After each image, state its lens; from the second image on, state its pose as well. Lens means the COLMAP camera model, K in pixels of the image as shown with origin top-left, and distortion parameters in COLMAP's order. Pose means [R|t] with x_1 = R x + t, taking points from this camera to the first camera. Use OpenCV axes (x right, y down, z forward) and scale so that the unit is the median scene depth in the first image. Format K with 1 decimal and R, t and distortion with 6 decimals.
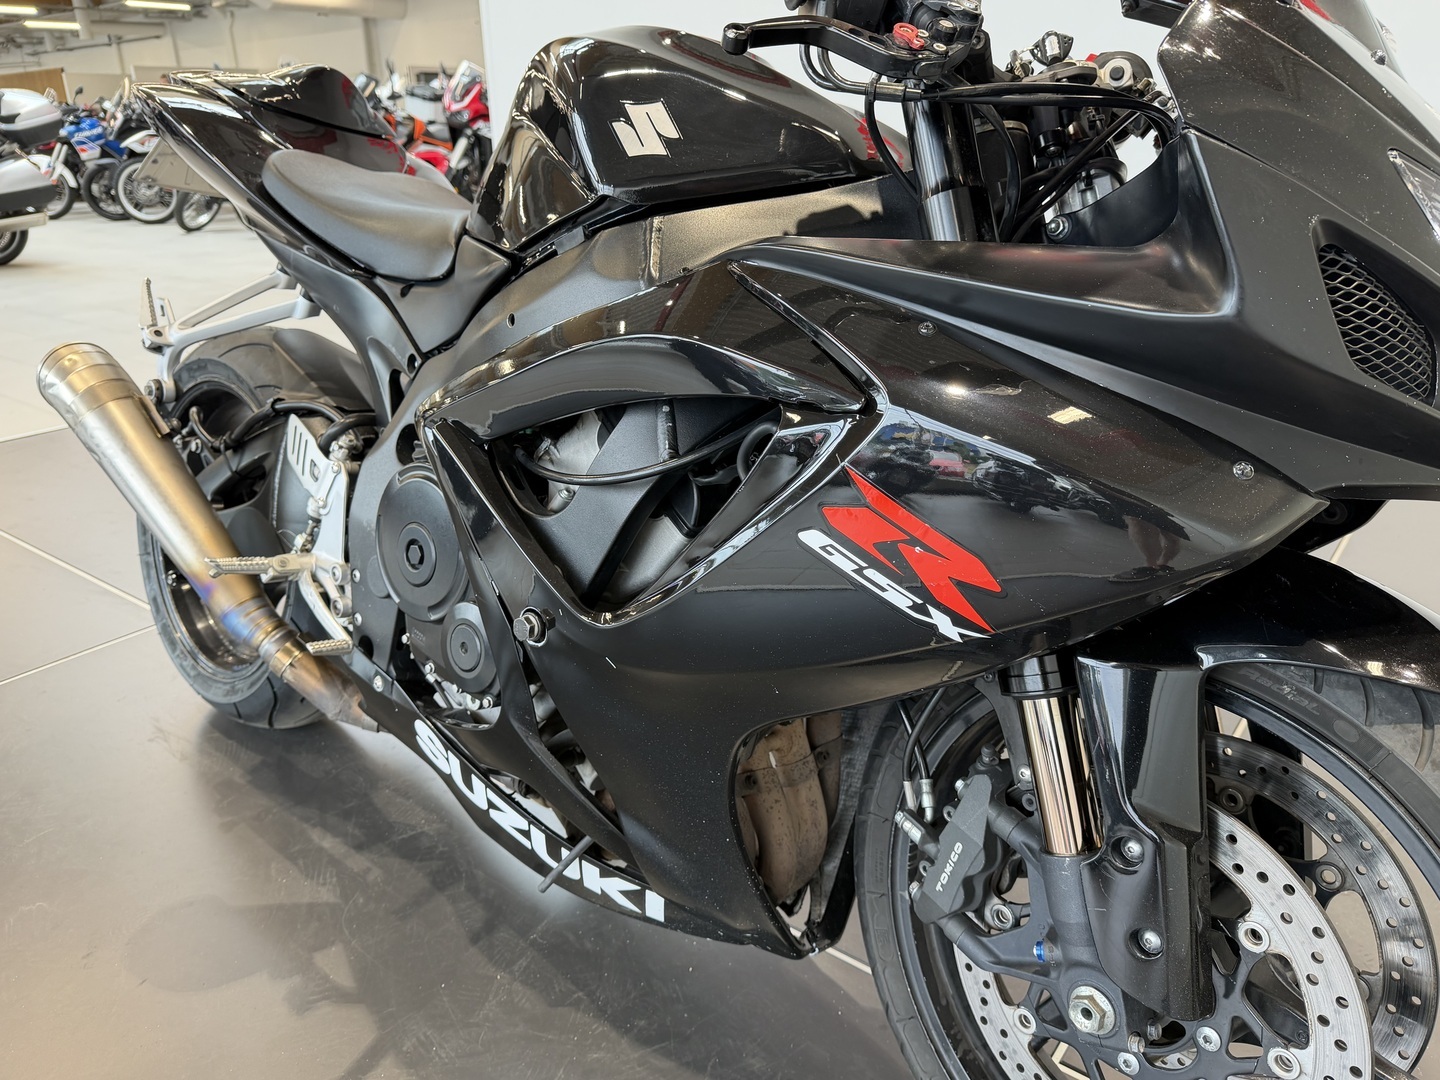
lens RADIAL K [[1051.4, 0, 720.0], [0, 1051.4, 540.0], [0, 0, 1]] dist [0.037680, -0.067482]
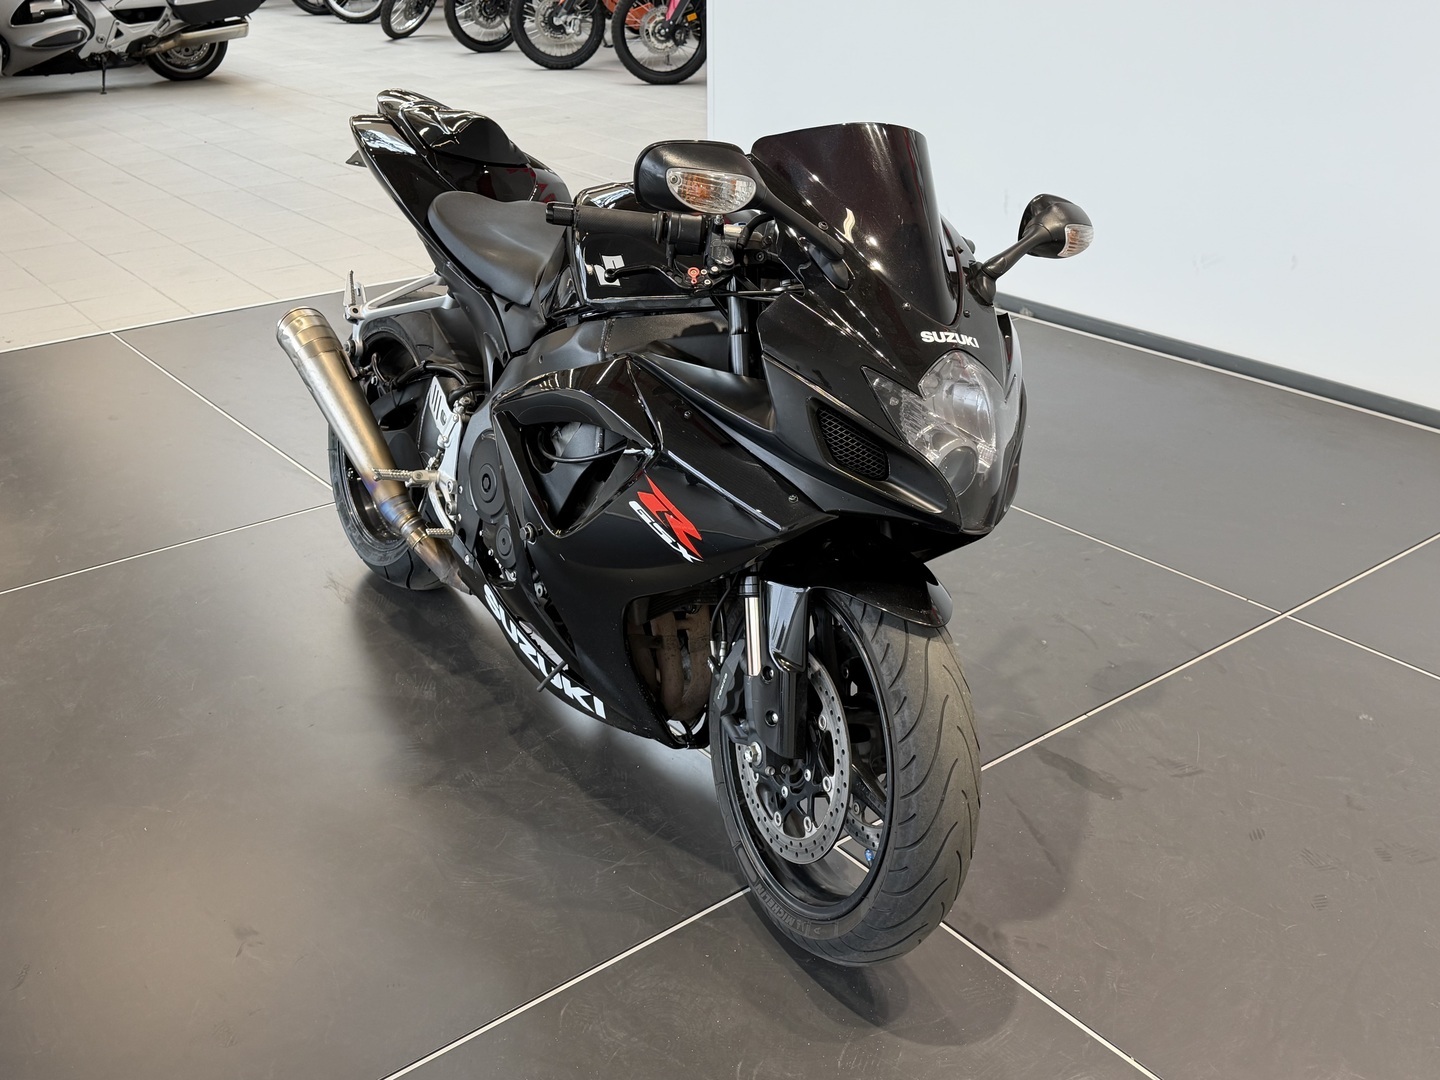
lens RADIAL K [[1442.5, 0, 720.0], [0, 1442.5, 540.0], [0, 0, 1]] dist [0.176046, -0.352585]
pose [[0.968643, 0.118333, -0.218466, 0.467057], [-0.103471, 0.991546, 0.078302, -0.092668], [0.225884, -0.053242, 0.972698, -0.929558]]
